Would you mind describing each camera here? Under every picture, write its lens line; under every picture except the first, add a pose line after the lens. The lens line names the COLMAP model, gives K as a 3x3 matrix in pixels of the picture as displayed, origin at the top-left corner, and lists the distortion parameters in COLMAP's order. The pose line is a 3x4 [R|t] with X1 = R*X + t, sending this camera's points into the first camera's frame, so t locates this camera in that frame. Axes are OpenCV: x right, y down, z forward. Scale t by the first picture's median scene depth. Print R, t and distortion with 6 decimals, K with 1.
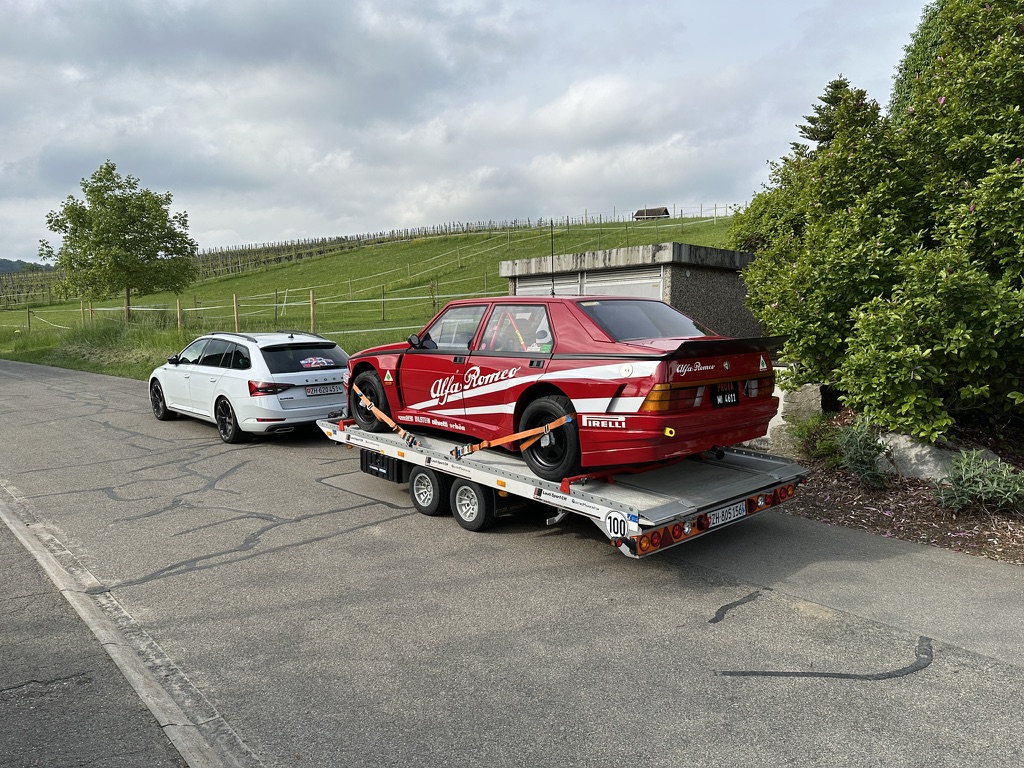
lens RADIAL K [[702.0, 0, 512.0], [0, 702.0, 384.0], [0, 0, 1]] dist [0.194170, -0.317196]
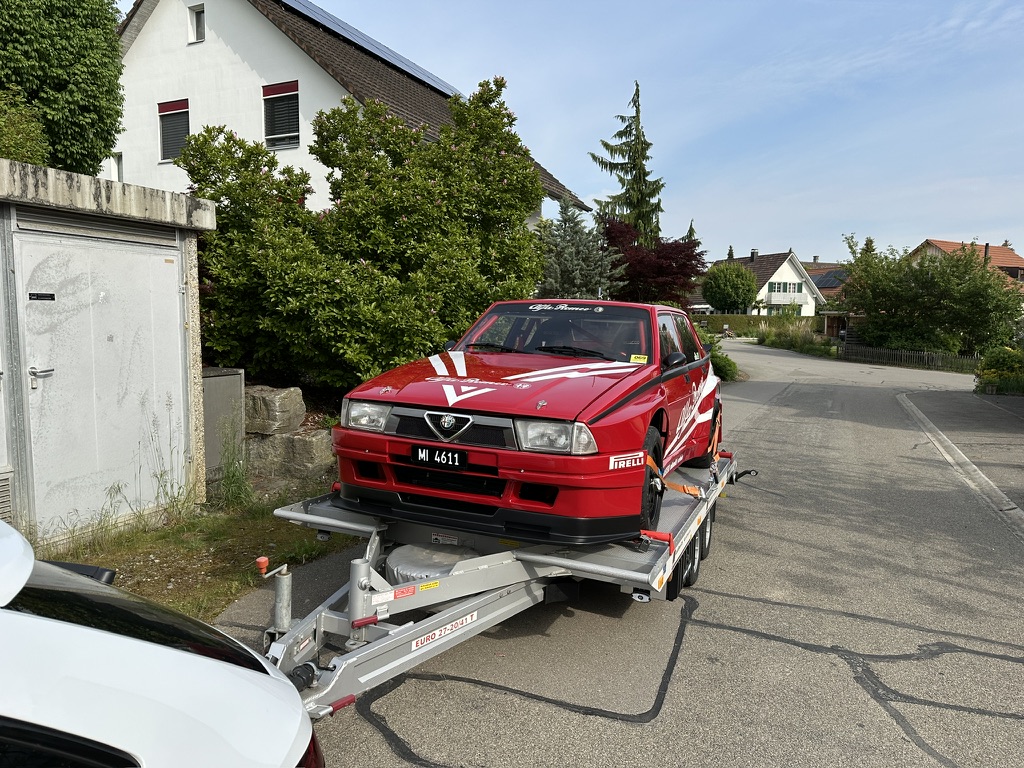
lens RADIAL K [[714.3, 0, 512.0], [0, 714.3, 384.0], [0, 0, 1]] dist [-0.001764, -0.000439]
pose [[-0.418434, -0.086507, 0.904118, -0.799389], [0.057160, 0.990972, 0.121272, -0.149392], [-0.906447, 0.102424, -0.409712, 1.629832]]
